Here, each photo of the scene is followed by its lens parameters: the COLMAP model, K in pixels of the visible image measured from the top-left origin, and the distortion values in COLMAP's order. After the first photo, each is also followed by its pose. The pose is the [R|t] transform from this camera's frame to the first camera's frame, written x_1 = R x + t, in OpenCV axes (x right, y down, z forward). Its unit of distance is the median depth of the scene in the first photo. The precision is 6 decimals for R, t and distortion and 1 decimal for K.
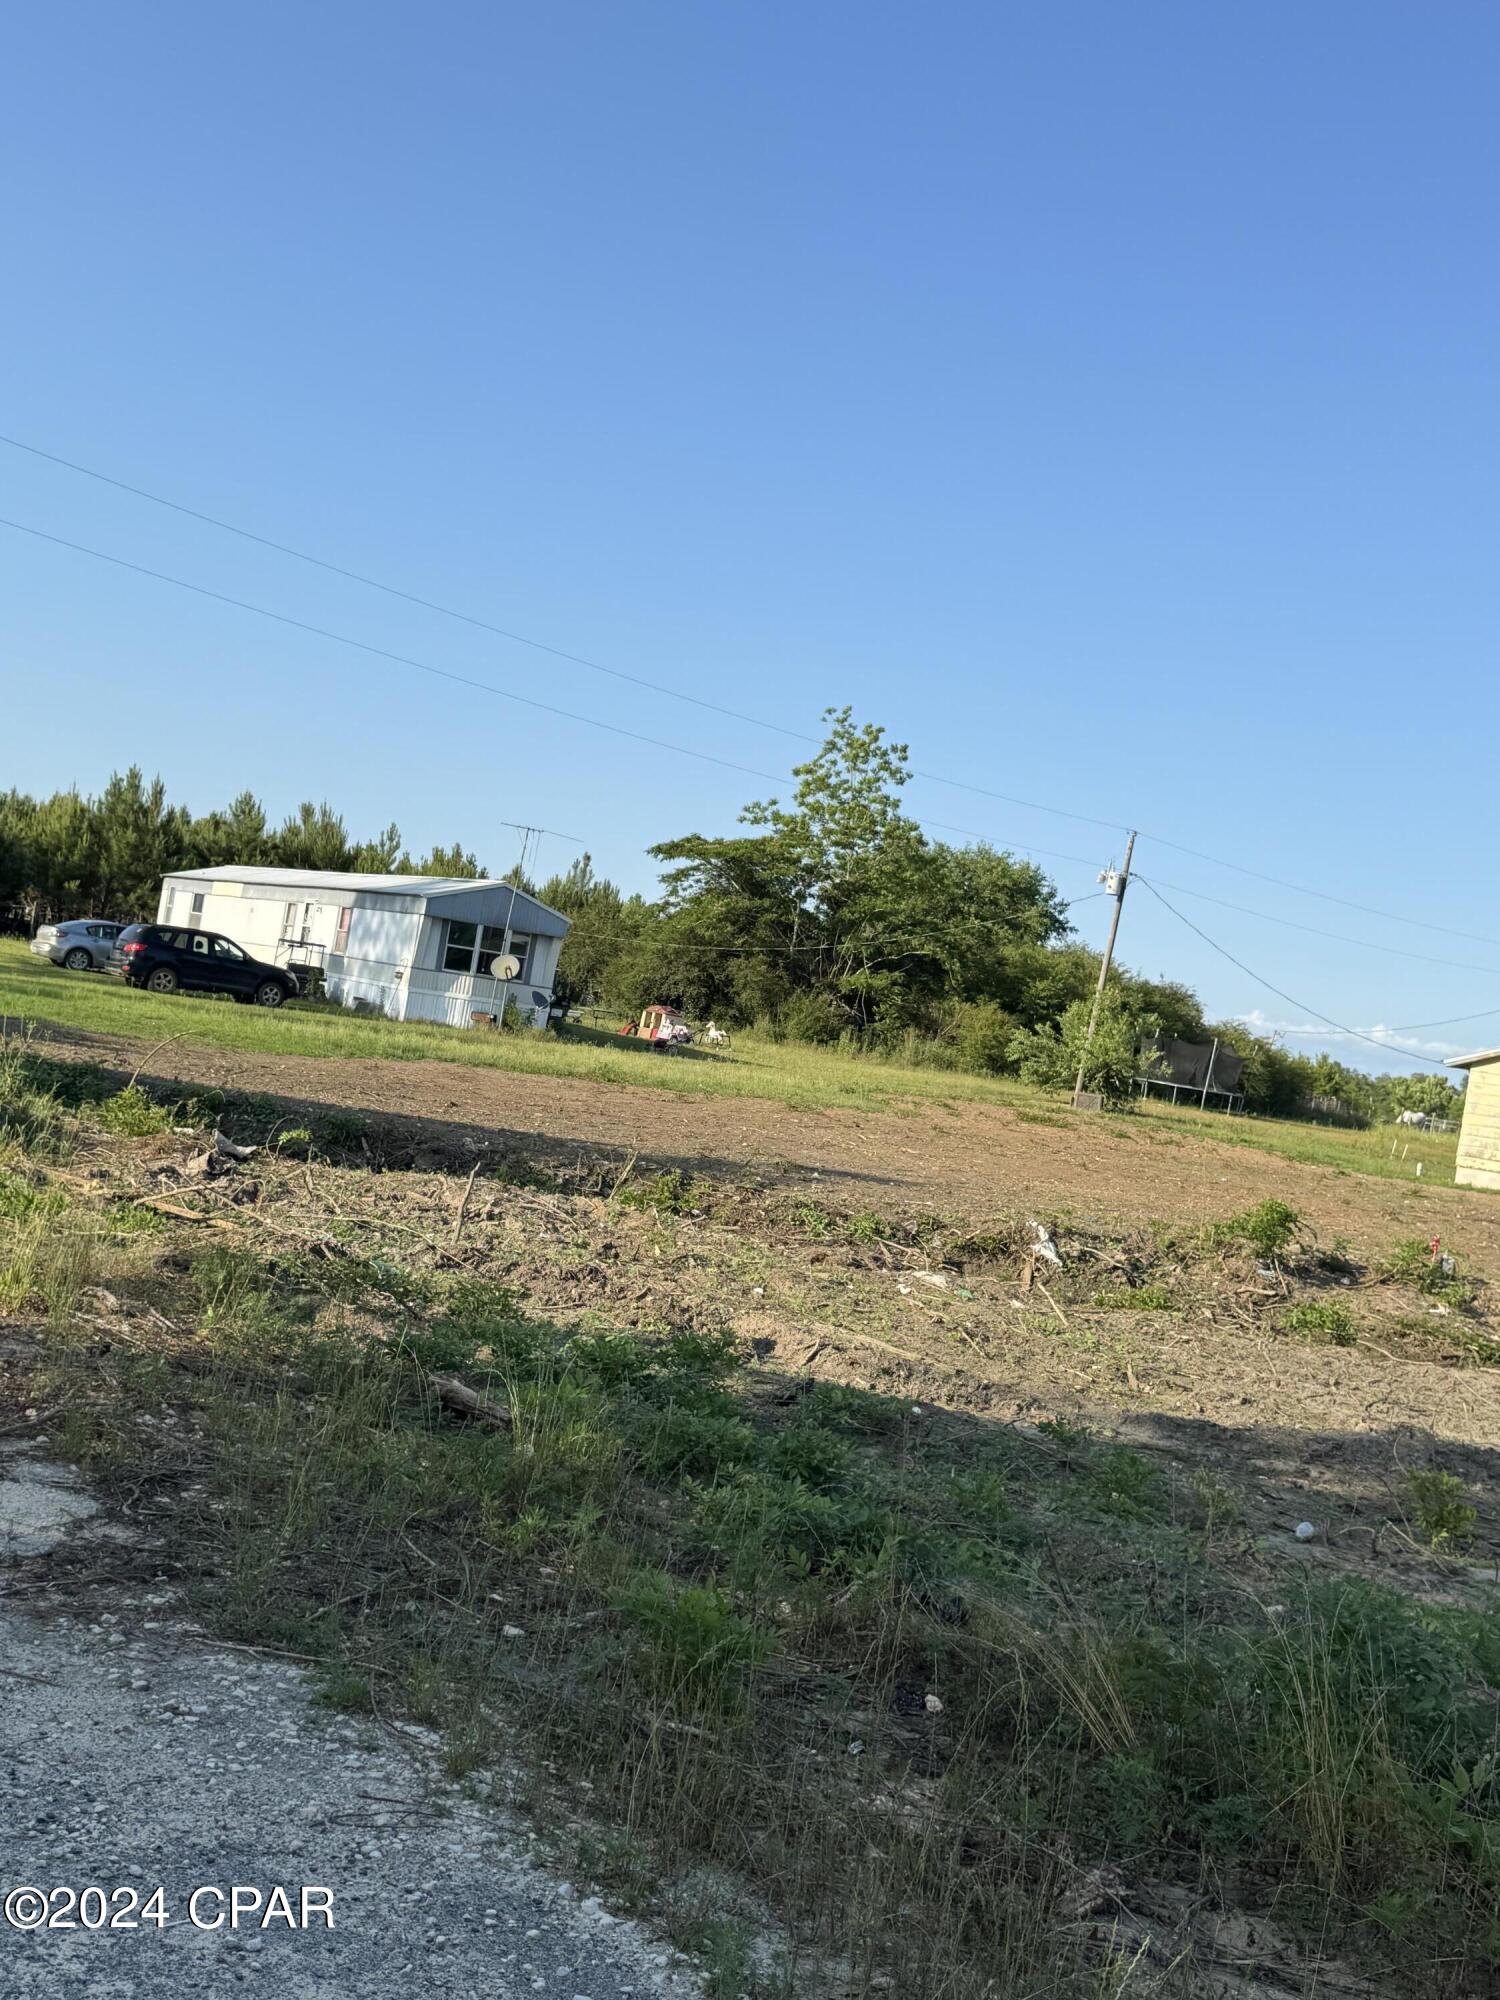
lens RADIAL K [[2056.7, 0, 750.0], [0, 2056.7, 1000.0], [0, 0, 1]] dist [0.089831, 0.002241]
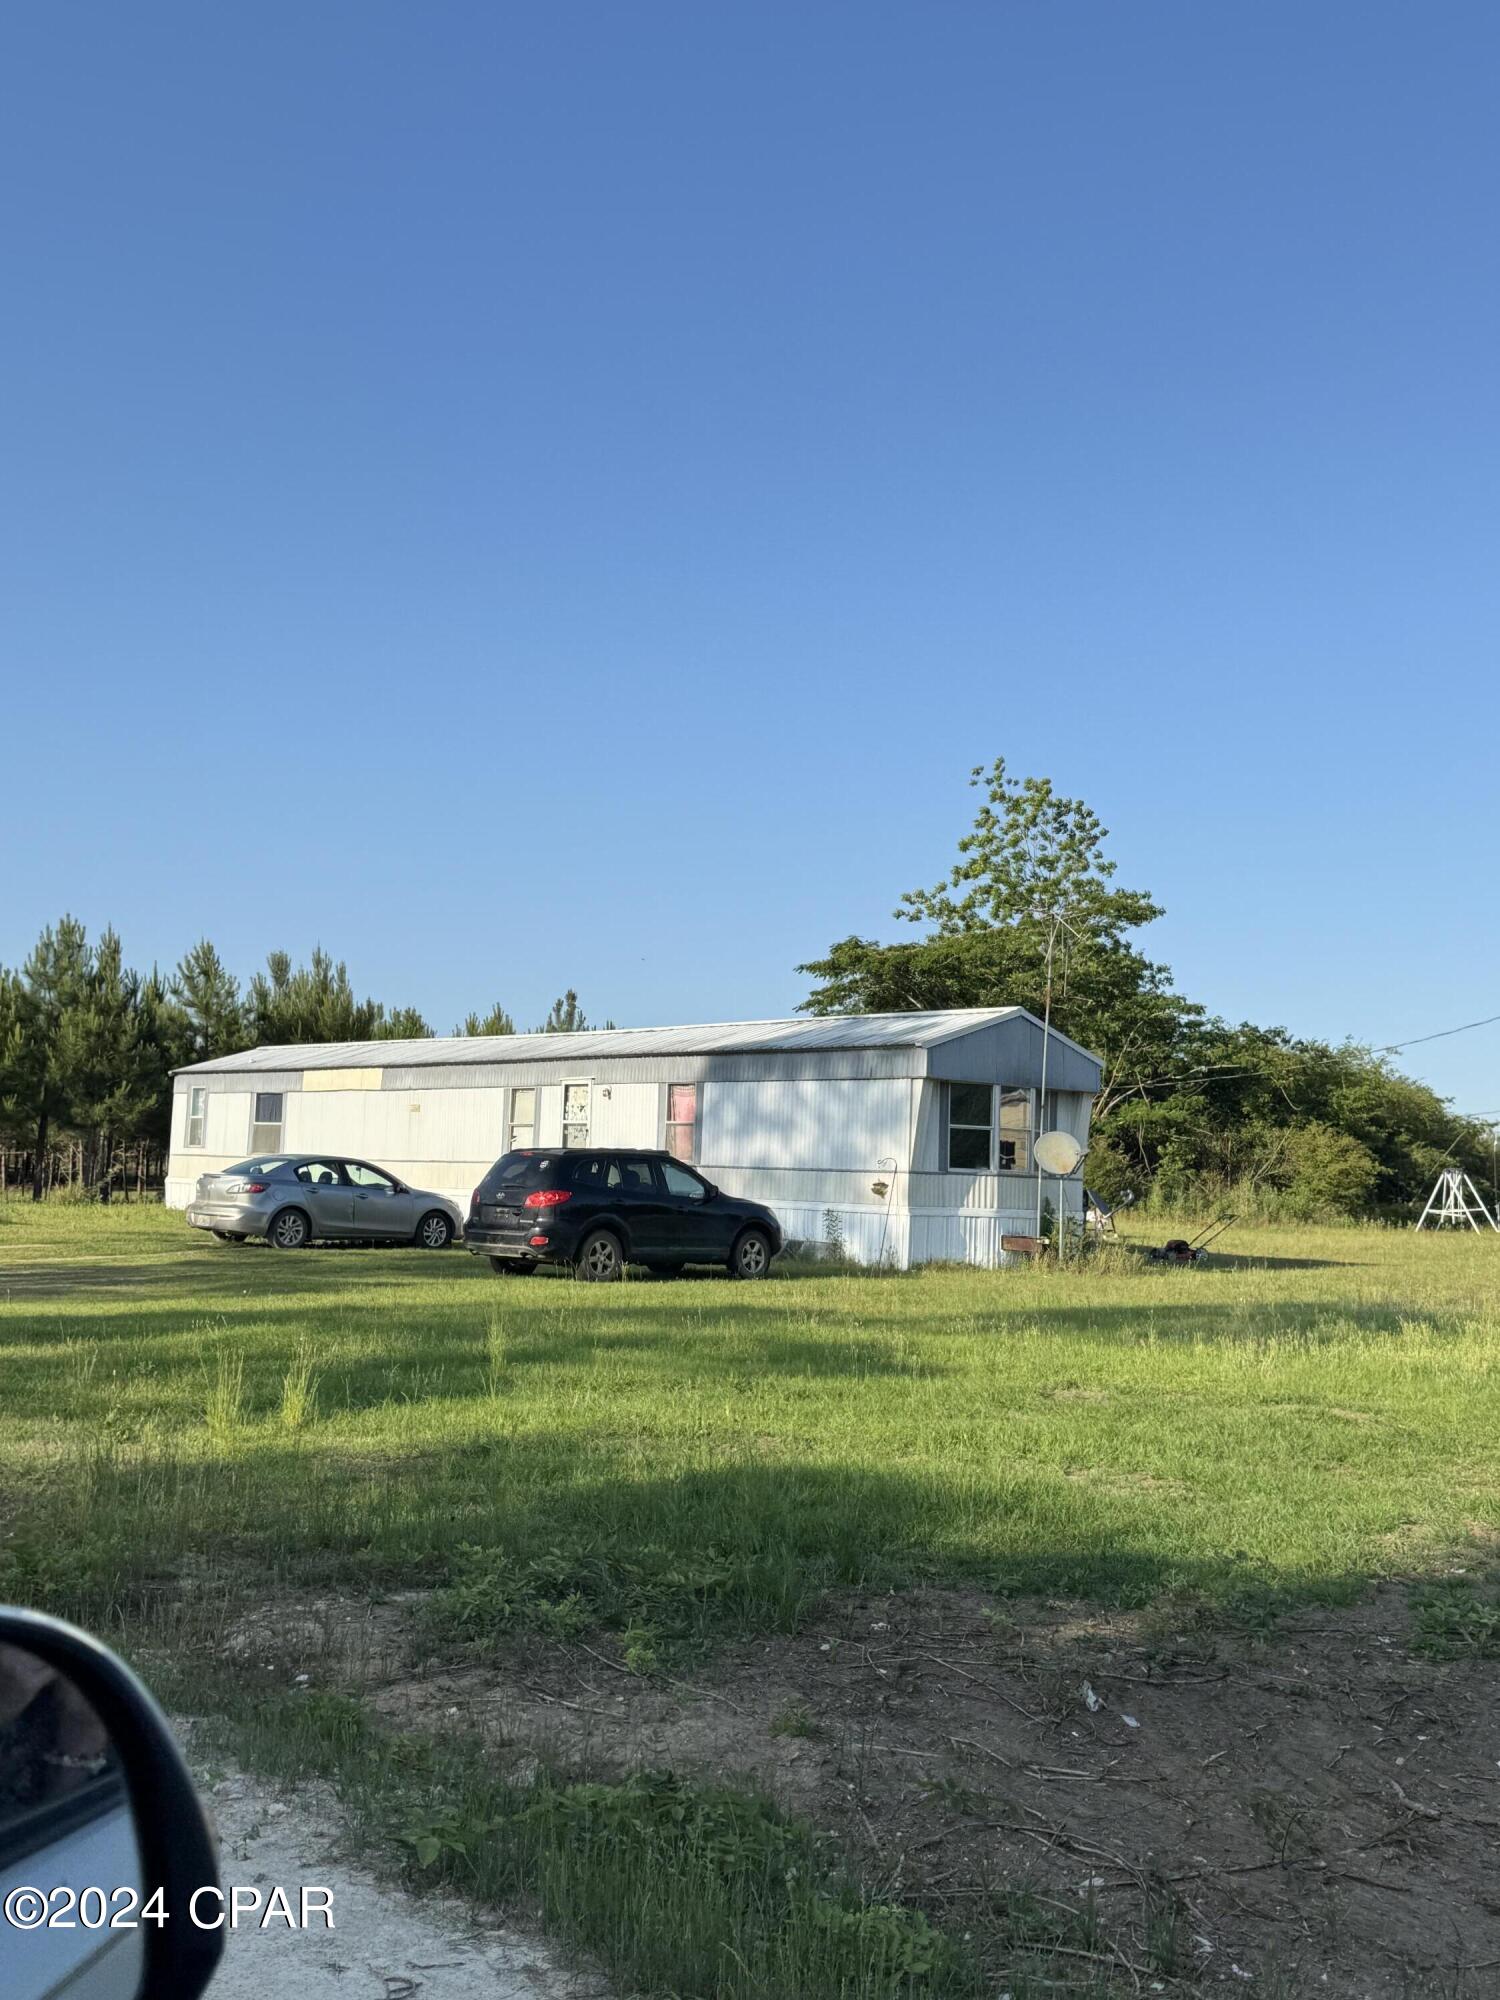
lens RADIAL K [[2056.7, 0, 750.0], [0, 2056.7, 1000.0], [0, 0, 1]] dist [0.089831, 0.002241]
pose [[0.976284, -0.099990, 0.192020, -0.310148], [0.111996, 0.992311, -0.052693, -0.037900], [-0.185274, 0.072948, 0.979975, 0.444174]]
